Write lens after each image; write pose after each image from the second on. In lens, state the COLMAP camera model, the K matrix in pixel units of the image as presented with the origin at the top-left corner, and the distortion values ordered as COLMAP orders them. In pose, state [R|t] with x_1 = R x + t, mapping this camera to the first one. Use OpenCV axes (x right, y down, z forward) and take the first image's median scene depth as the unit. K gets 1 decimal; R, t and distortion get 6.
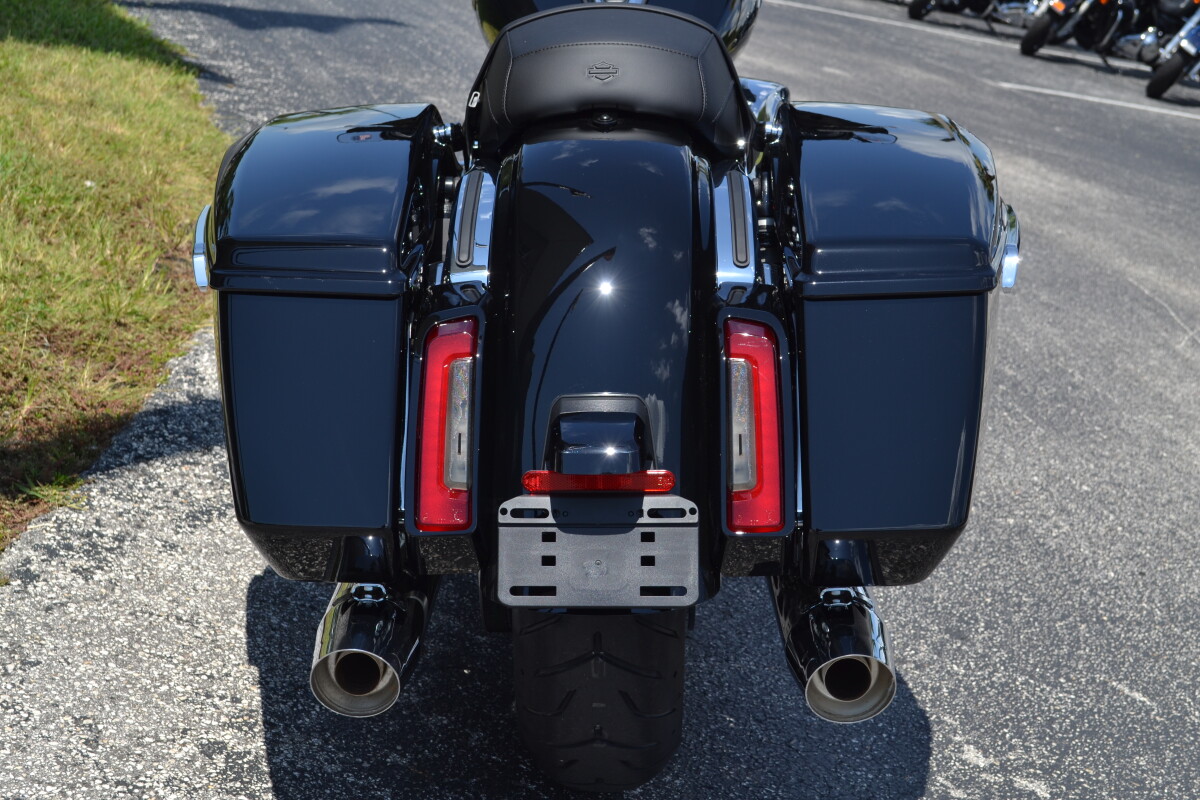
lens RADIAL K [[1978.7, 0, 600.0], [0, 1978.7, 400.0], [0, 0, 1]] dist [-0.006059, 0.019172]
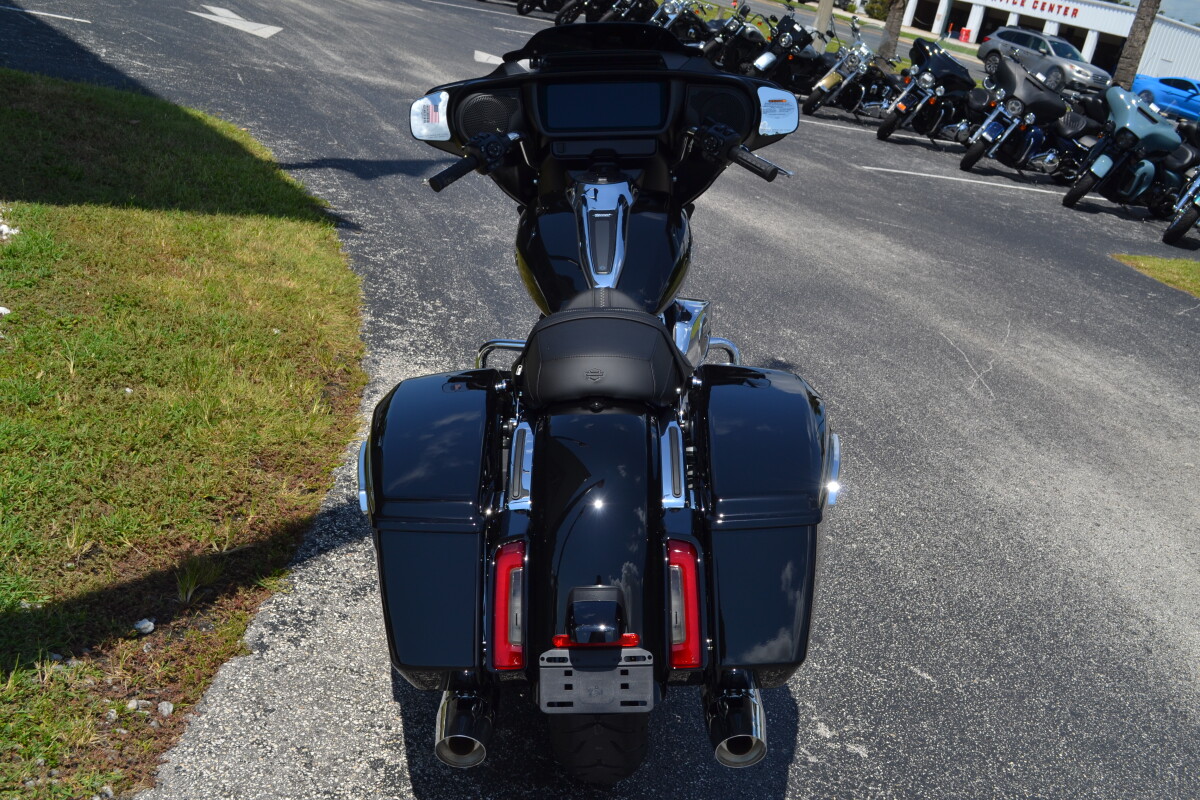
lens RADIAL K [[1338.2, 0, 600.0], [0, 1338.2, 400.0], [0, 0, 1]] dist [-0.056690, -0.005234]
pose [[0.999816, -0.019026, -0.002254, 0.006004], [0.019098, 0.999077, 0.038484, -0.137147], [0.001520, -0.038520, 0.999257, -0.113207]]
